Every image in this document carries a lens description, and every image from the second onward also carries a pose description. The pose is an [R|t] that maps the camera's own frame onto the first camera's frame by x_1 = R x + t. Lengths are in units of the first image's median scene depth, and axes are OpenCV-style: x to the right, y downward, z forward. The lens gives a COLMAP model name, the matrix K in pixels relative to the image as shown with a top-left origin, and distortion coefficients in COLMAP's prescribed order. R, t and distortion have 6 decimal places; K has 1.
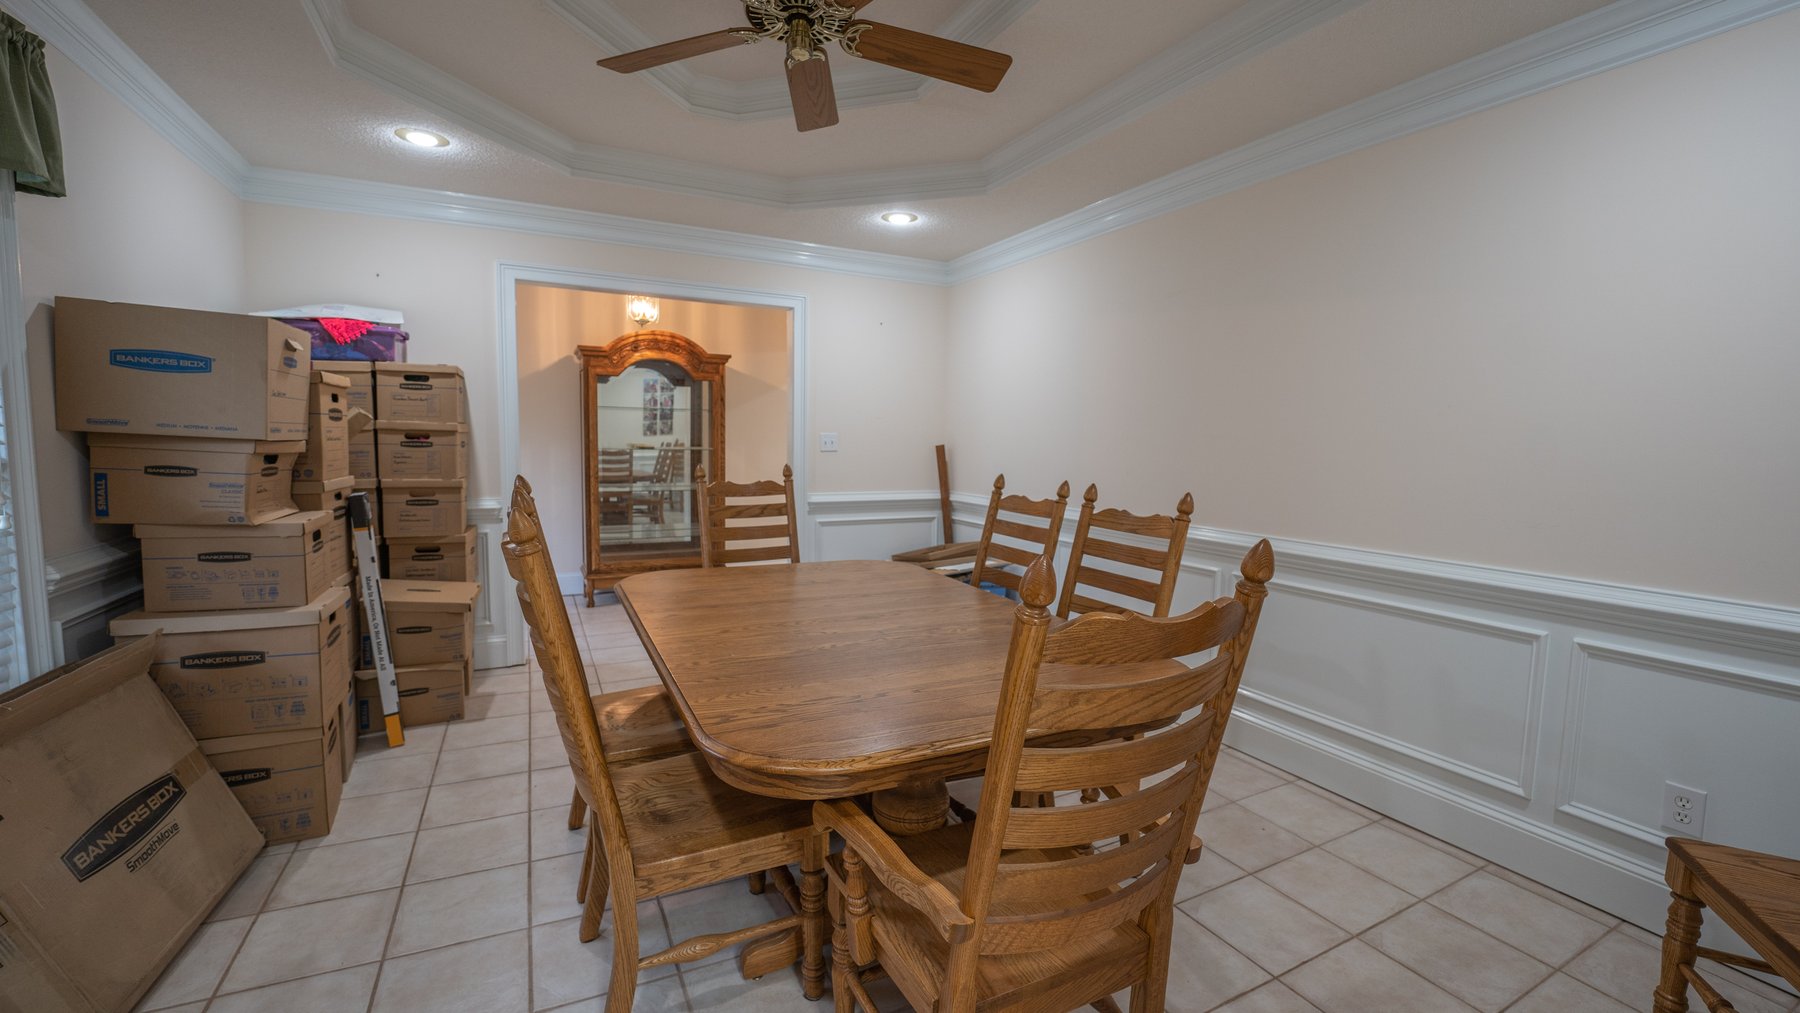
lens RADIAL K [[729.7, 0, 900.0], [0, 729.7, 506.5], [0, 0, 1]] dist [-0.026562, -0.000022]
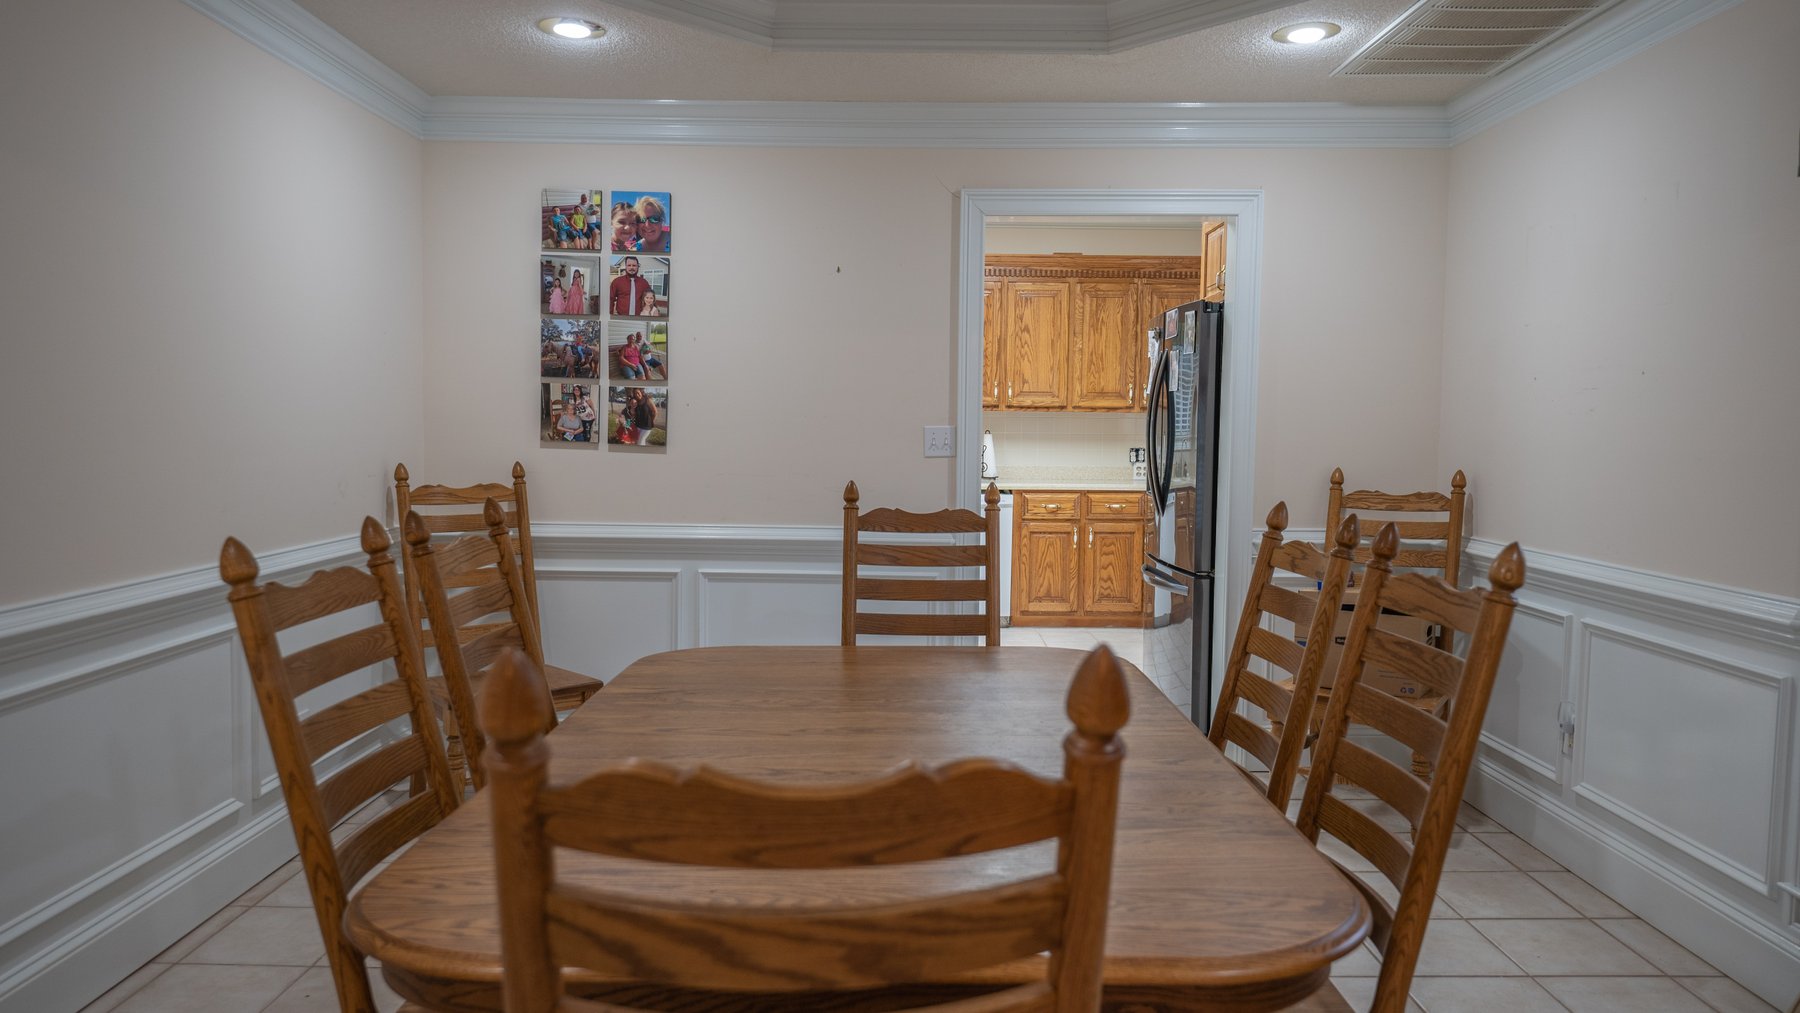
lens RADIAL K [[1216.0, 0, 900.0], [0, 1216.0, 506.5], [0, 0, 1]] dist [0.000858, 0.000030]
pose [[0.885516, 0.015397, -0.464354, 0.236365], [-0.033629, 0.998953, -0.031007, -0.003819], [0.463391, 0.043073, 0.885107, 0.093473]]
